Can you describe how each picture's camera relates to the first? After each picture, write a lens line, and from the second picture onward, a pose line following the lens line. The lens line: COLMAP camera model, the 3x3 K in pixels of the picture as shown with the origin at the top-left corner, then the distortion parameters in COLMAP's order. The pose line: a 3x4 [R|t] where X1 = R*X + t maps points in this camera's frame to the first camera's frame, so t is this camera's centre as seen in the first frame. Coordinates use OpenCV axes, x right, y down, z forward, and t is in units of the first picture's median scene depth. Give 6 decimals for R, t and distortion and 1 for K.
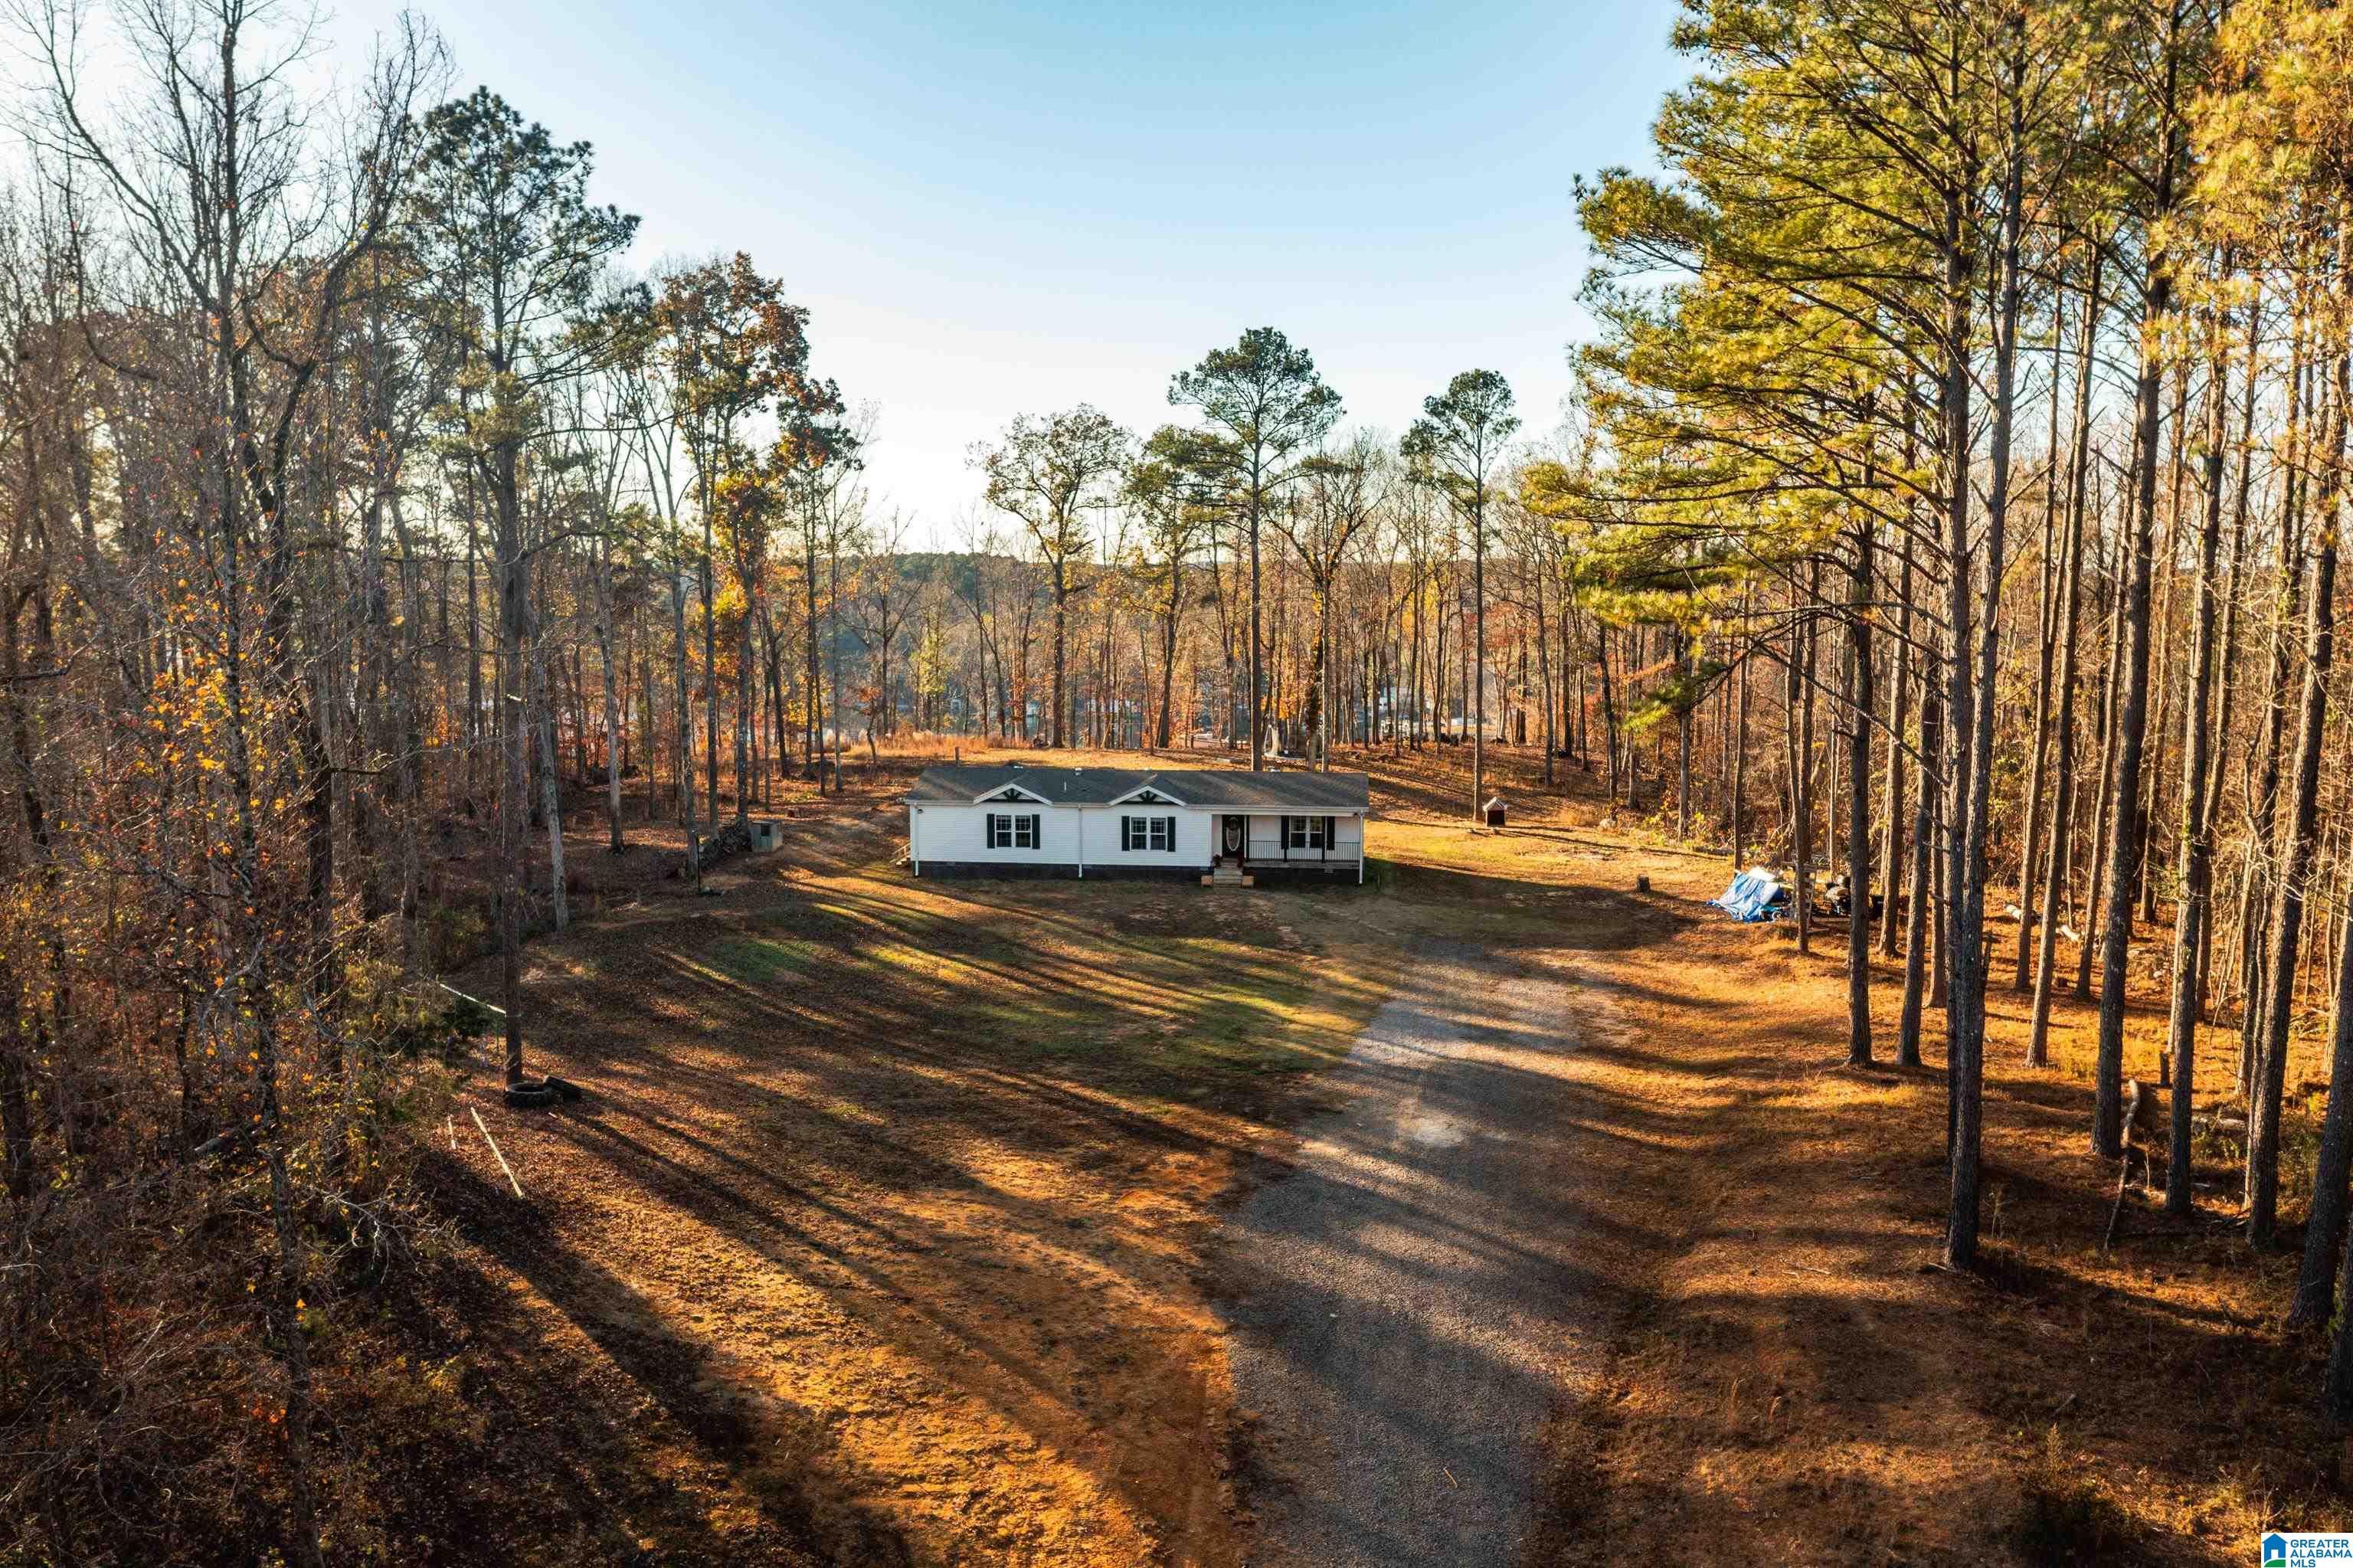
lens RADIAL K [[1856.4, 0, 1175.2], [0, 1856.4, 792.3], [0, 0, 1]] dist [-0.028875, 0.011058]
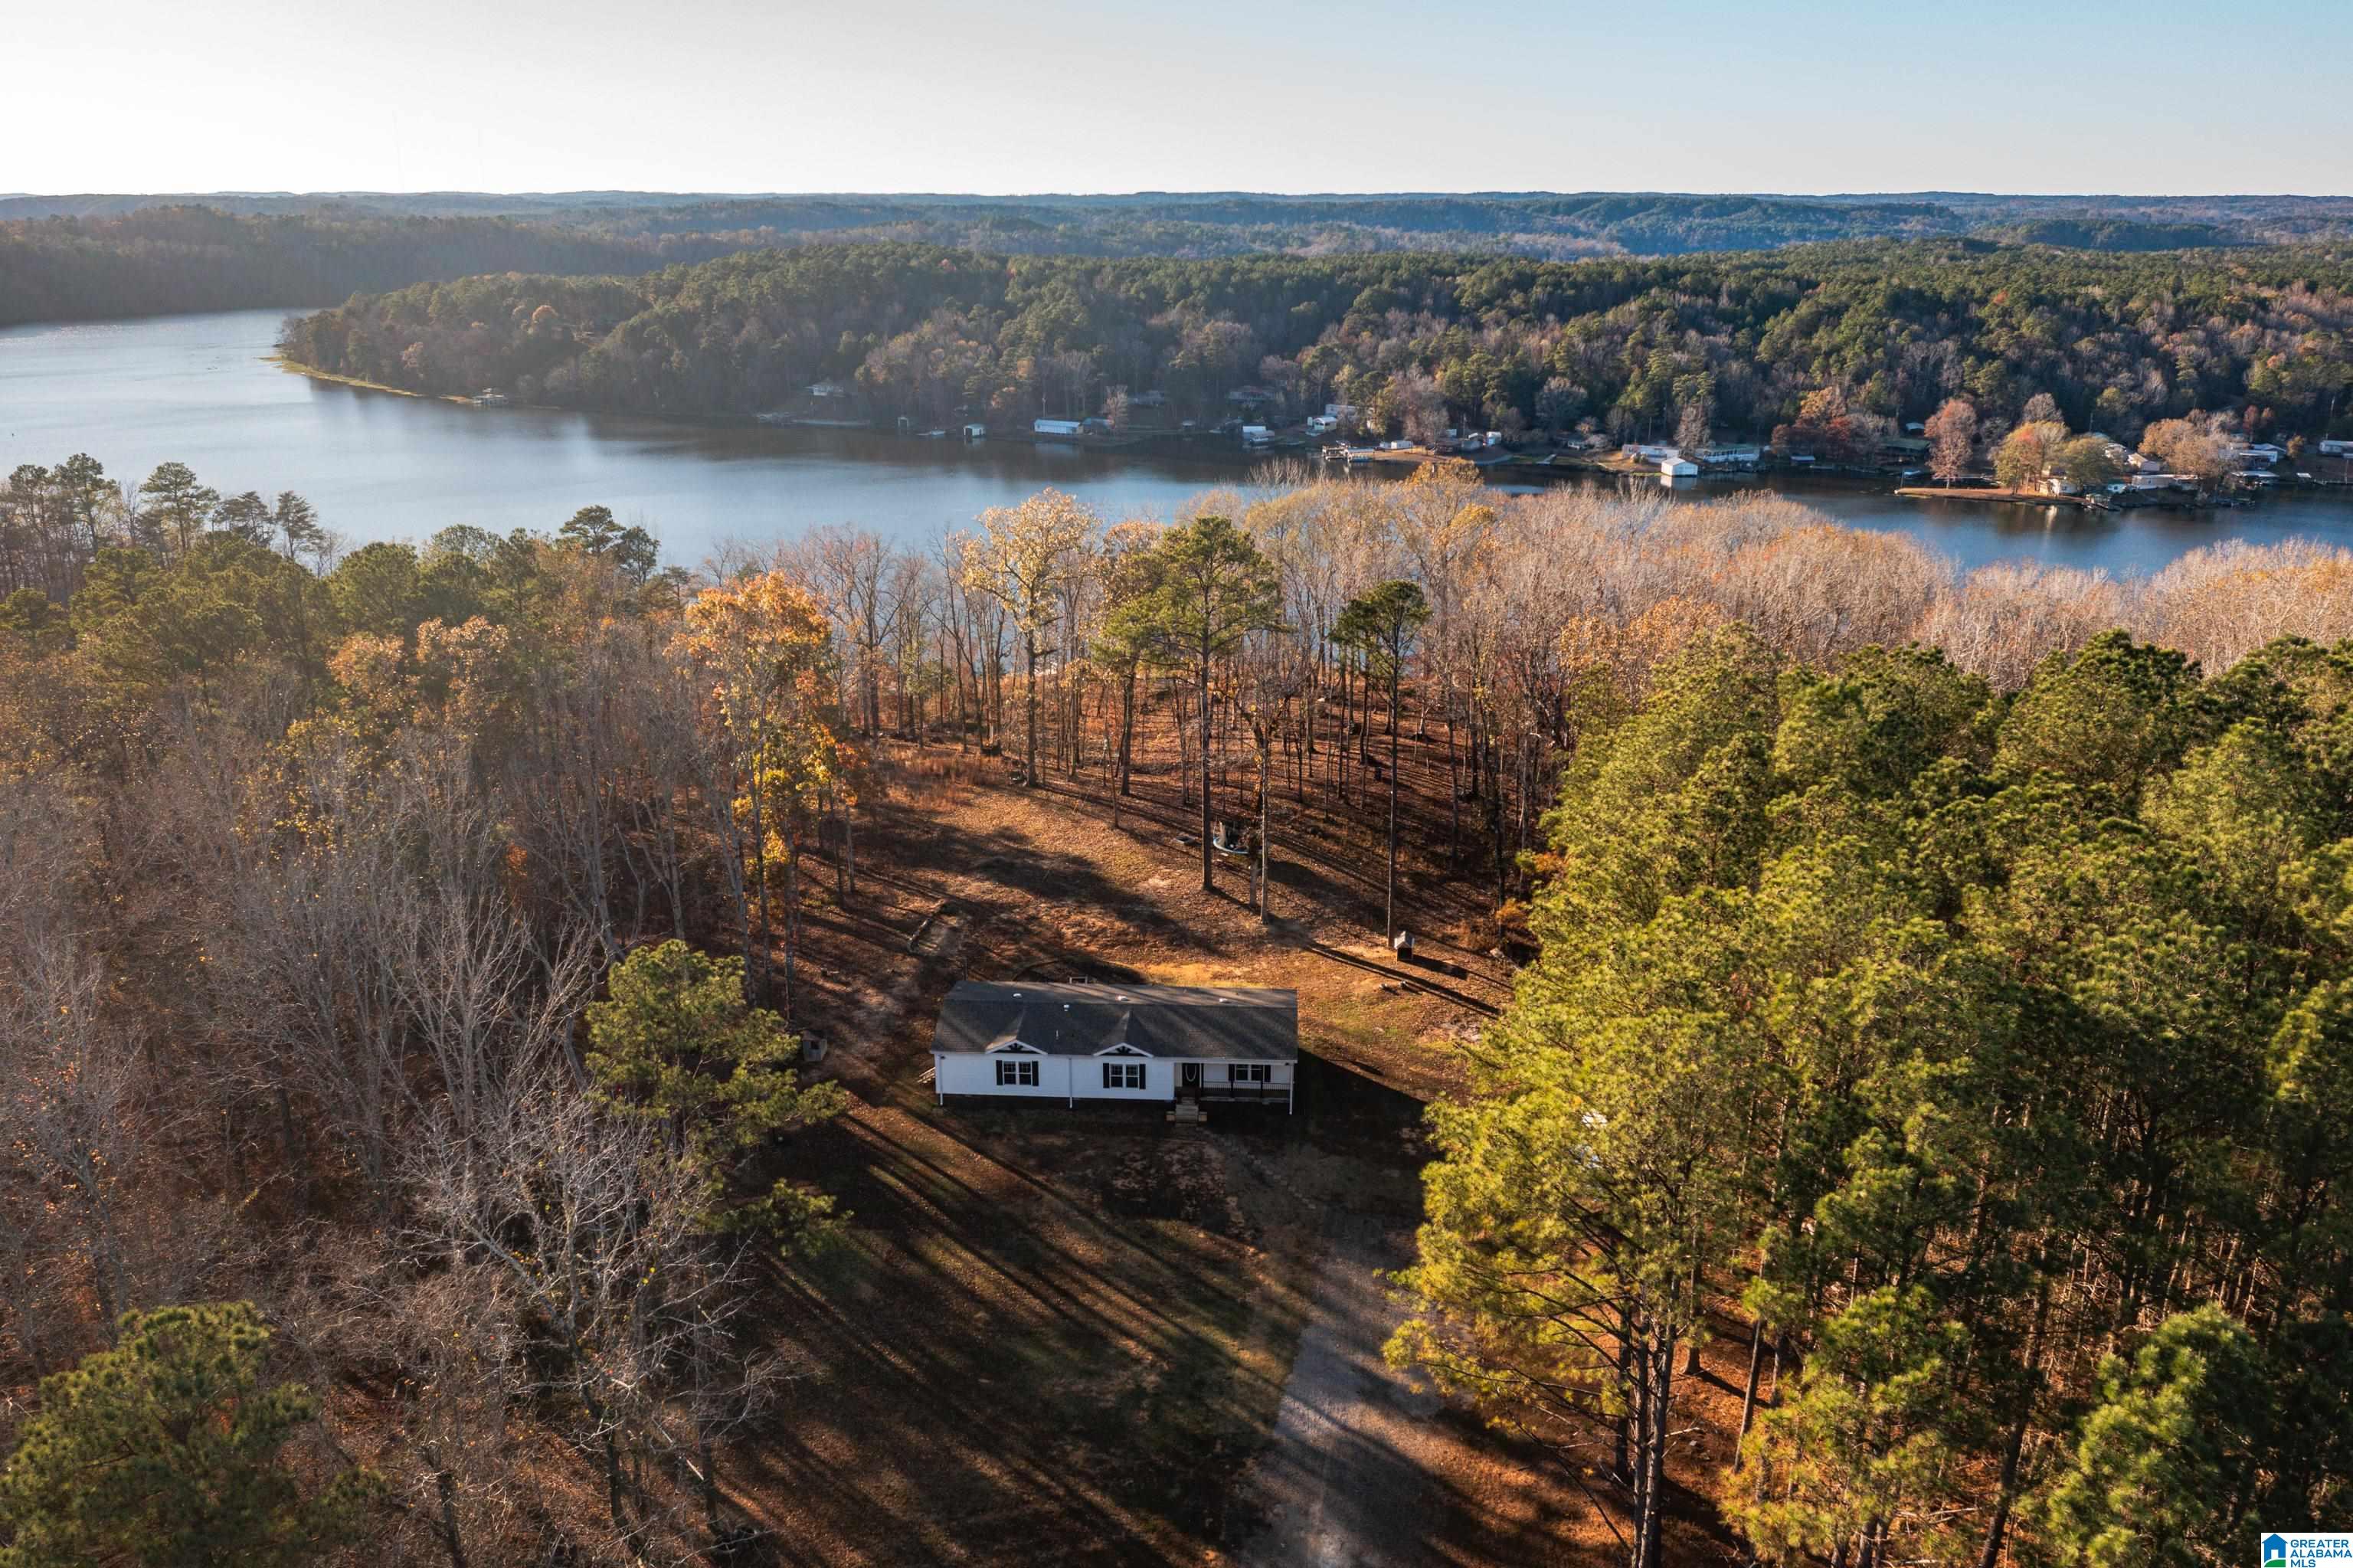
lens RADIAL K [[1846.1, 0, 1170.6], [0, 1846.1, 784.8], [0, 0, 1]] dist [-0.021083, 0.001449]
pose [[0.999590, -0.011674, 0.026161, -0.013843], [0.006363, 0.980862, 0.194599, -0.430300], [-0.027932, -0.194353, 0.980534, -0.204943]]
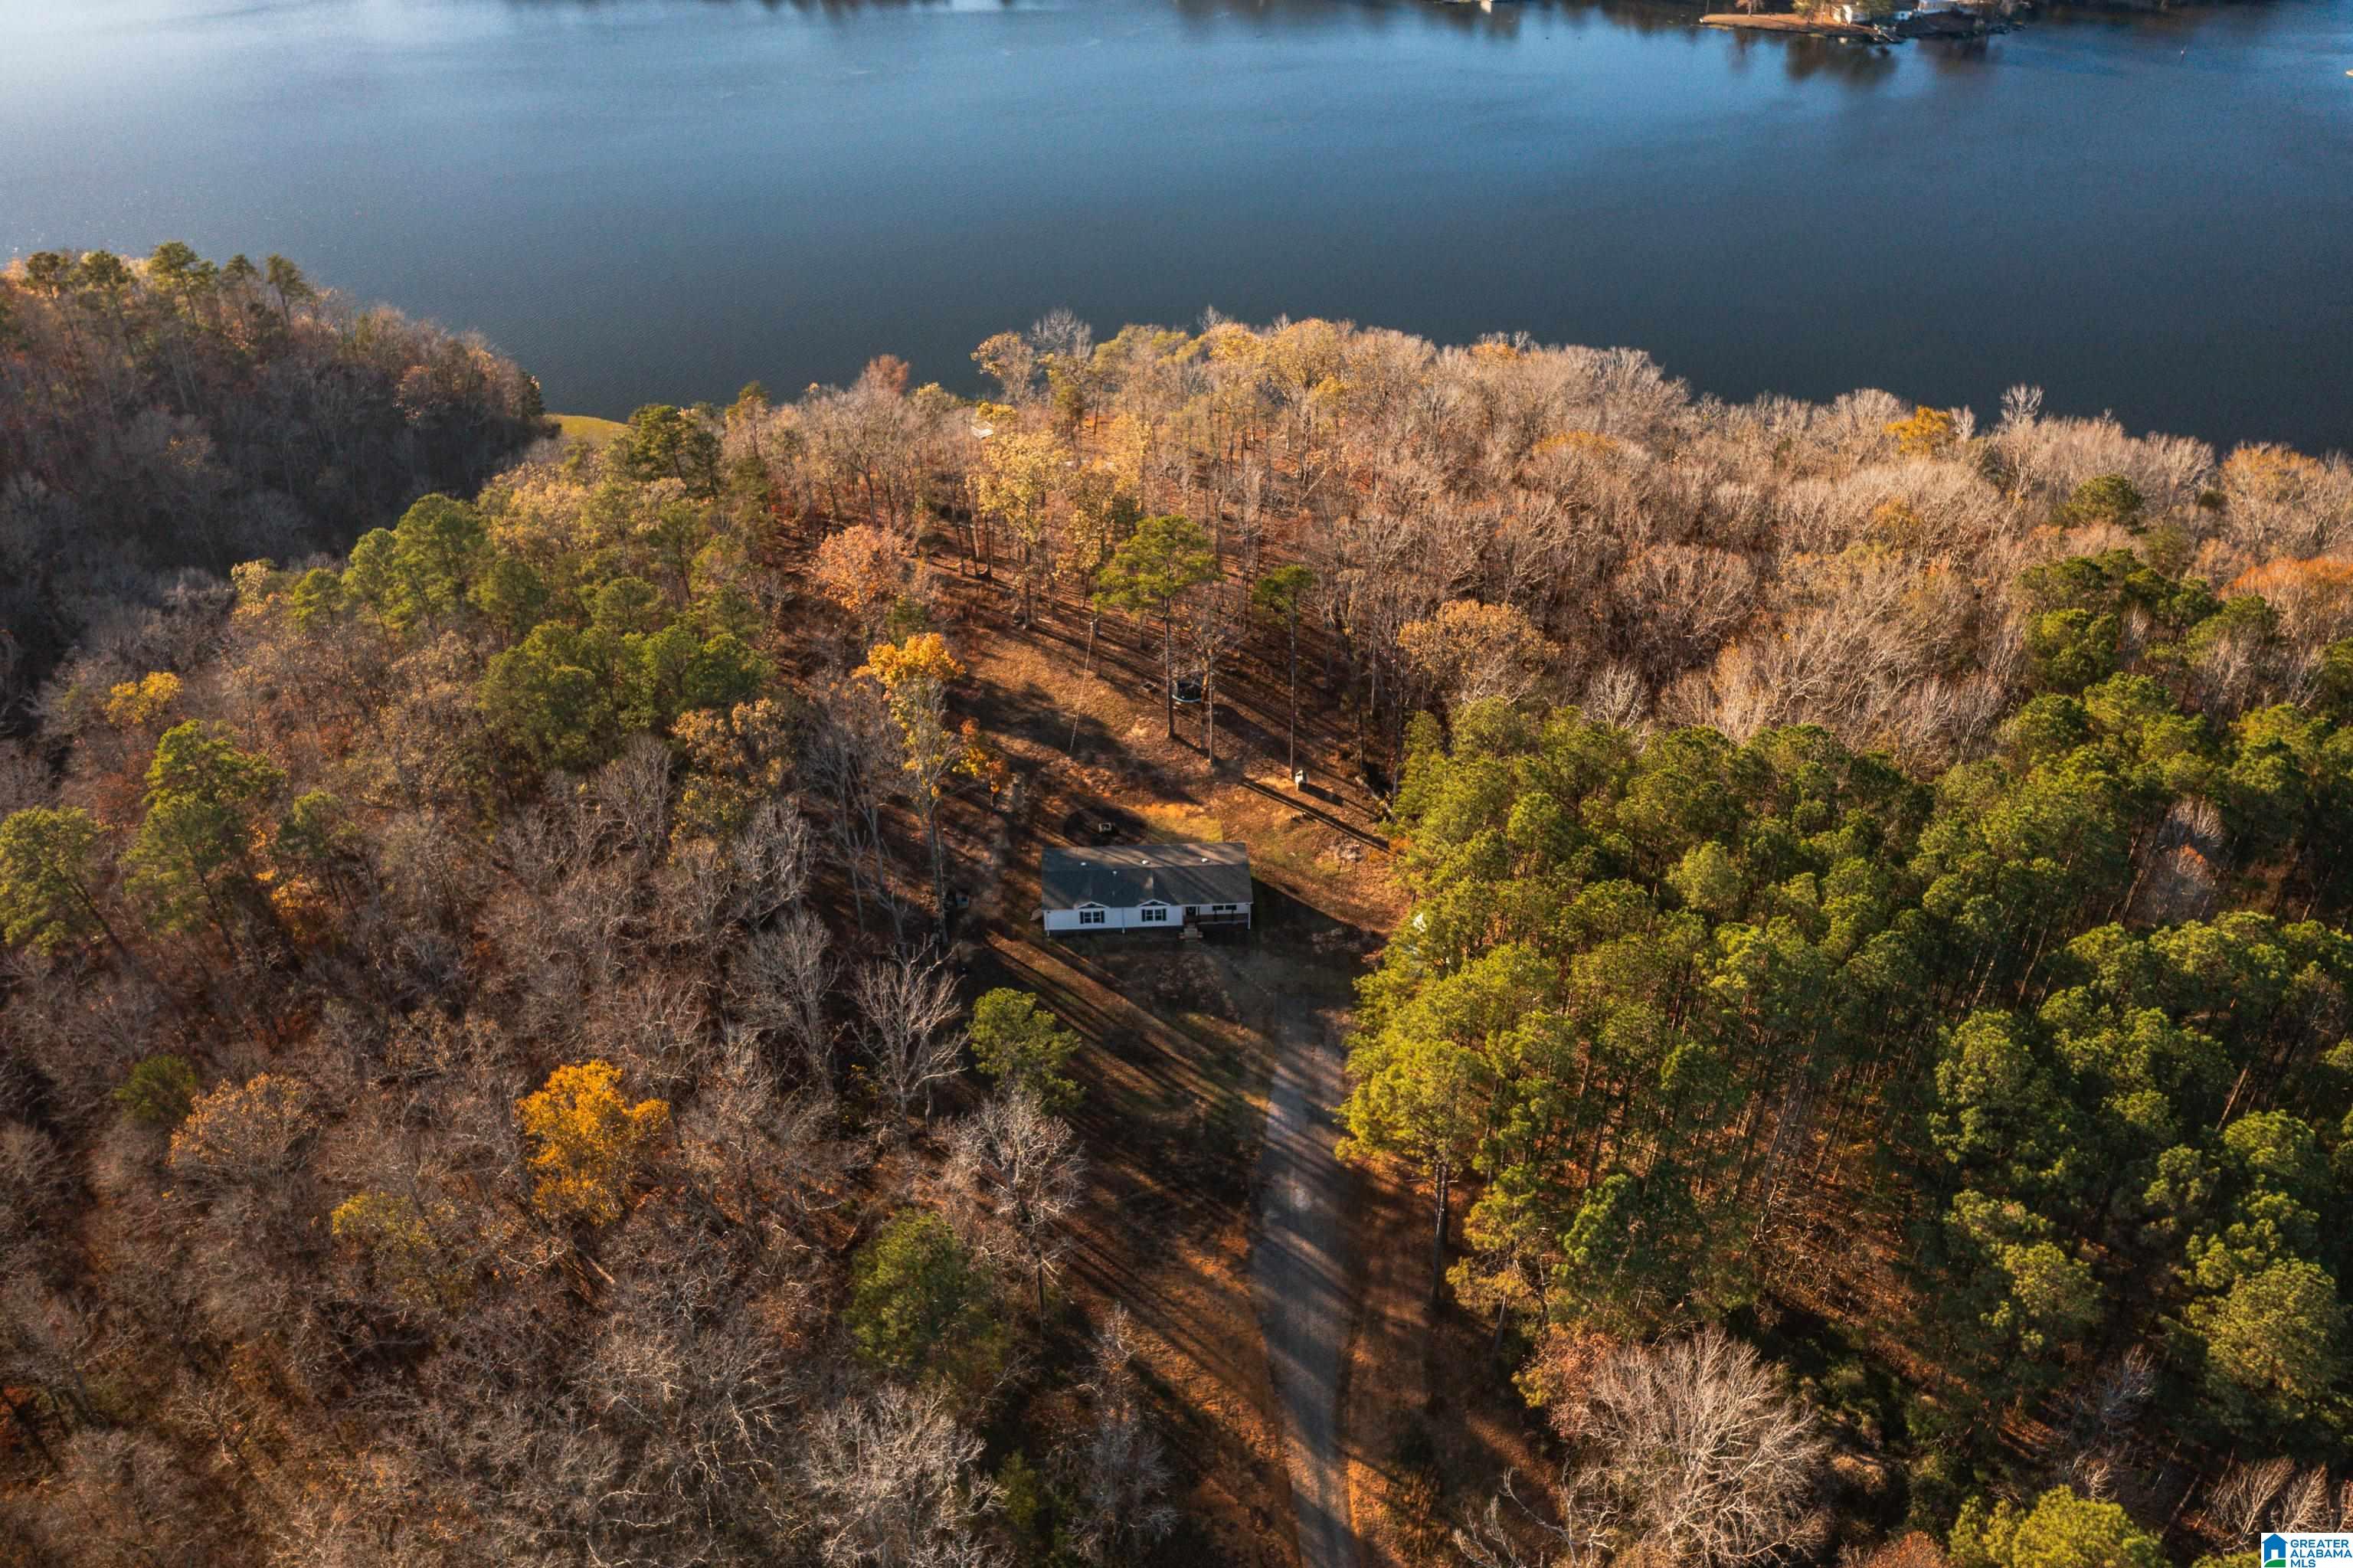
lens RADIAL K [[1877.9, 0, 1171.5], [0, 1877.9, 785.8], [0, 0, 1]] dist [-0.017750, -0.003222]
pose [[0.990541, -0.085700, 0.107163, -0.226664], [0.022525, 0.871936, 0.489102, -1.240809], [-0.135355, -0.482061, 0.865619, -0.890297]]
